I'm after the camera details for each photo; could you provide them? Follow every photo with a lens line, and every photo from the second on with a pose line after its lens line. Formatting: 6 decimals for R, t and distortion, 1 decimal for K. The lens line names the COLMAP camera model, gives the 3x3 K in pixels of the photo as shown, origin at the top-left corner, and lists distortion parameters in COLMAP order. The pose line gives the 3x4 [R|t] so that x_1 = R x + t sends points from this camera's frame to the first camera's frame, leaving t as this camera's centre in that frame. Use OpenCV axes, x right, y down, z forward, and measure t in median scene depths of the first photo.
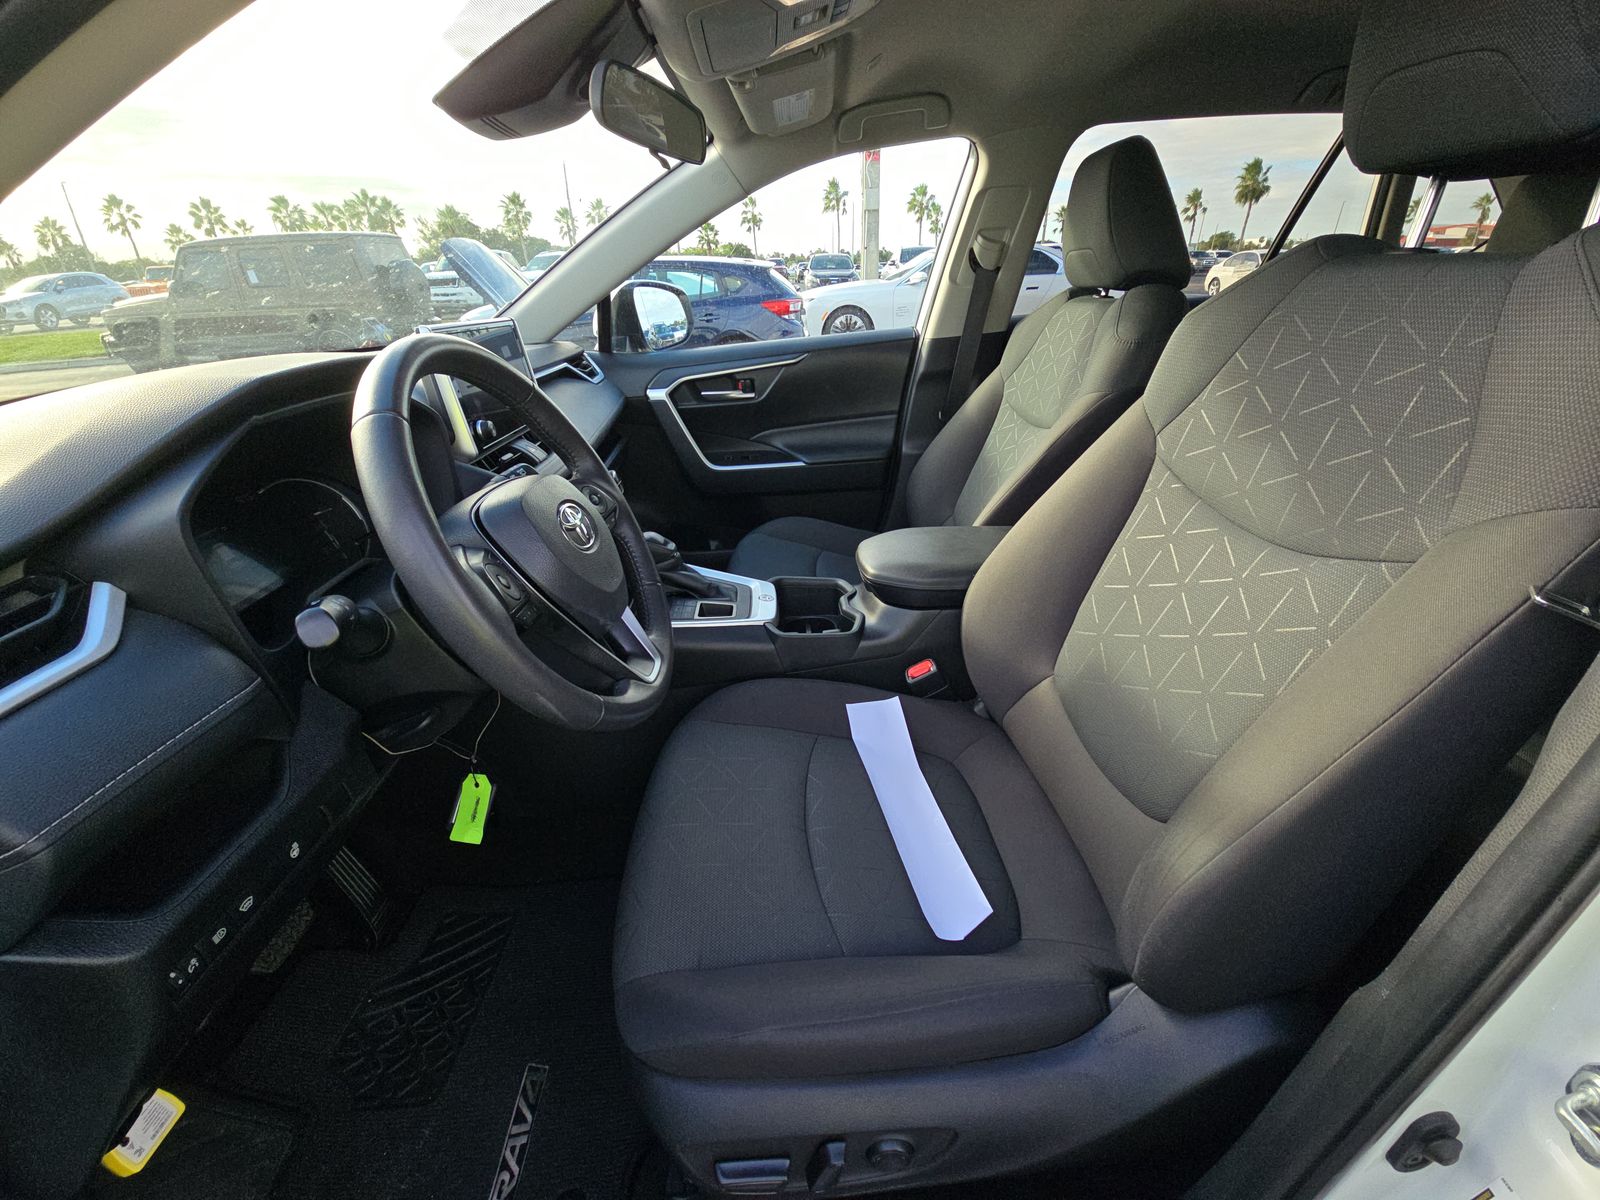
lens RADIAL K [[644.1, 0, 804.7], [0, 644.1, 598.7], [0, 0, 1]] dist [0.009810, -0.002183]
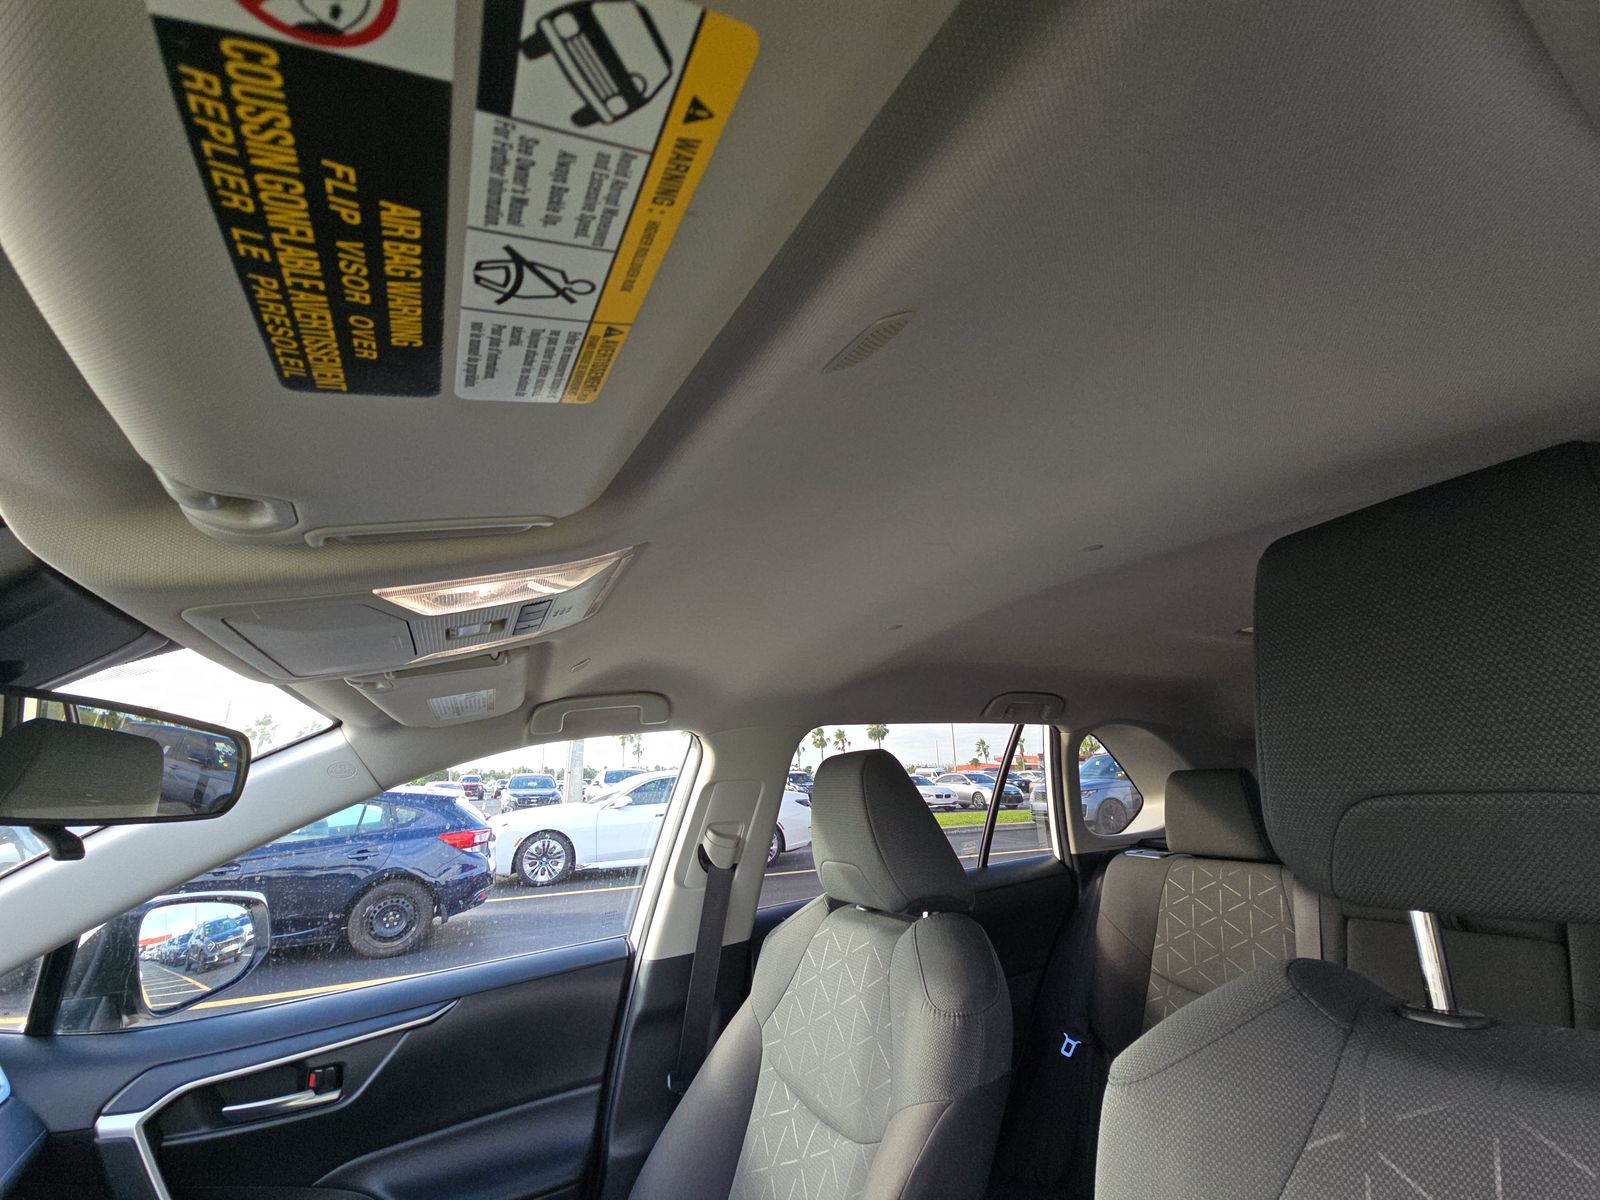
lens RADIAL K [[644.1, 0, 792.3], [0, 644.1, 597.8], [0, 0, 1]] dist [0.009810, -0.002183]
pose [[0.919374, 0.109247, 0.377911, 0.024228], [0.177431, 0.742240, -0.646218, -0.209204], [-0.351098, 0.661170, 0.663012, 0.205647]]
